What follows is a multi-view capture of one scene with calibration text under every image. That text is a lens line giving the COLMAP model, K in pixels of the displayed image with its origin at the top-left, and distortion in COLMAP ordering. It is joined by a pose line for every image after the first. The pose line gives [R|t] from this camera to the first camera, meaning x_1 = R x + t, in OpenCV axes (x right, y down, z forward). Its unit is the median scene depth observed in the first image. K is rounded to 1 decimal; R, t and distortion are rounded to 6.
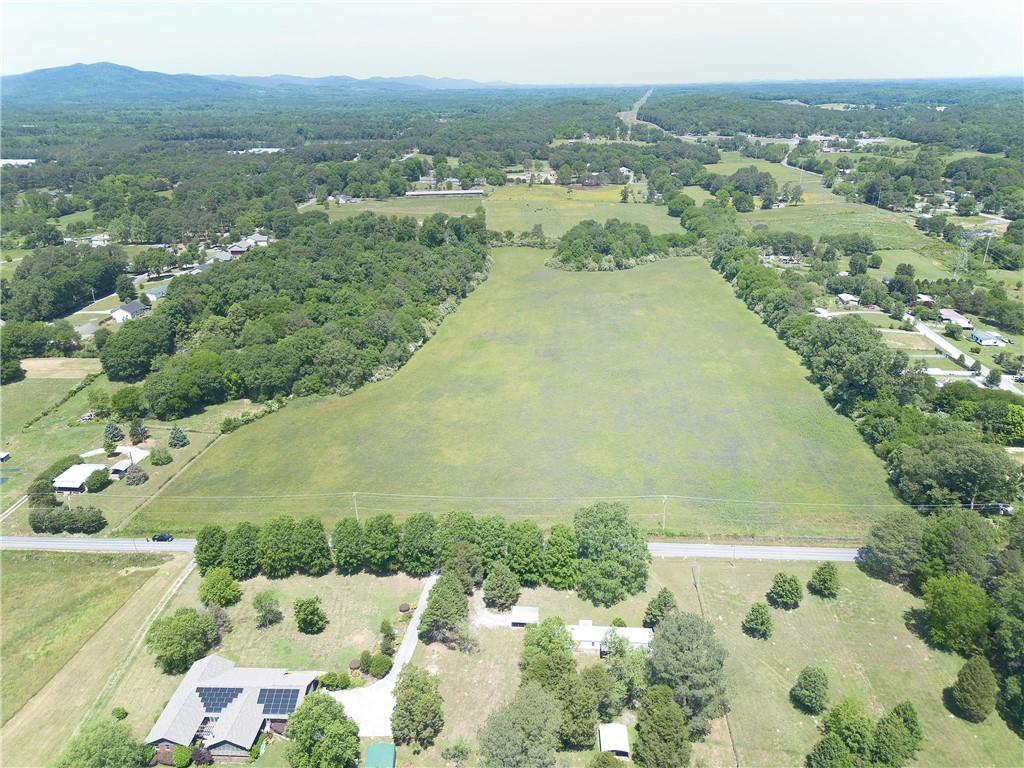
lens RADIAL K [[721.7, 0, 516.2], [0, 721.7, 388.2], [0, 0, 1]] dist [0.080138, -0.077108]
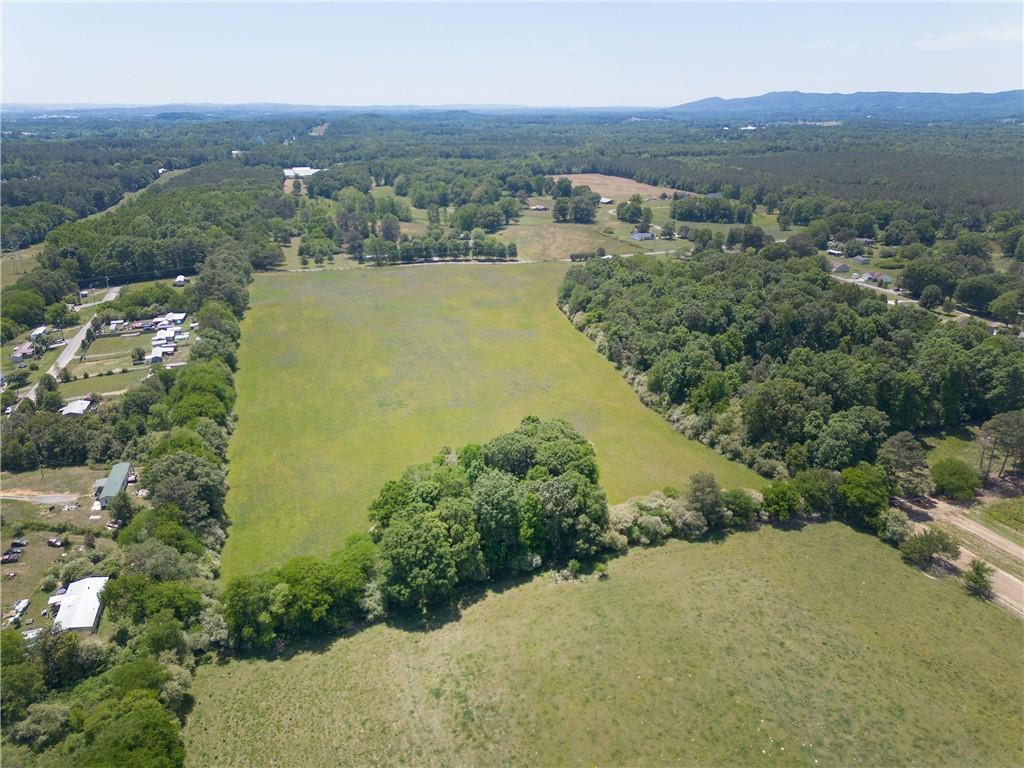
lens RADIAL K [[721.7, 0, 516.2], [0, 721.7, 388.2], [0, 0, 1]] dist [0.080138, -0.077108]
pose [[-0.931277, 0.148301, -0.332762, 0.305188], [-0.125047, 0.727785, 0.674309, -0.658164], [0.342180, 0.669579, -0.659224, 1.605504]]
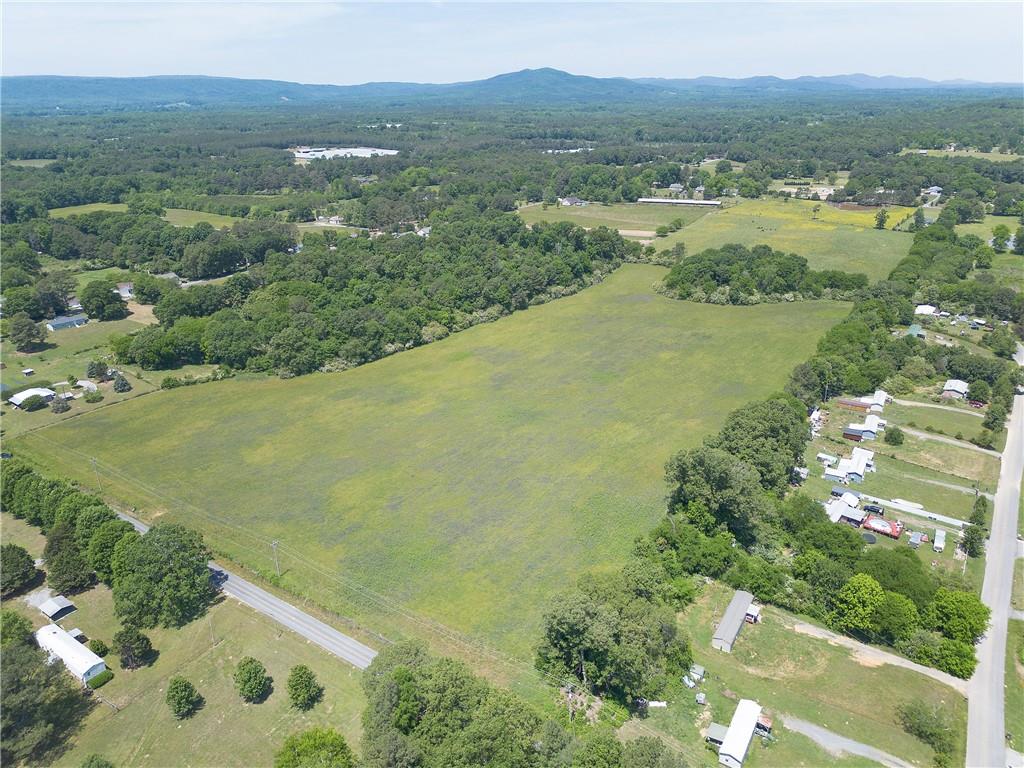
lens RADIAL K [[721.7, 0, 516.2], [0, 721.7, 388.2], [0, 0, 1]] dist [0.080138, -0.077108]
pose [[0.860526, 0.197120, -0.469722, 0.430681], [-0.197621, 0.979062, 0.048826, -0.073142], [0.469511, 0.050811, 0.881463, 0.160103]]
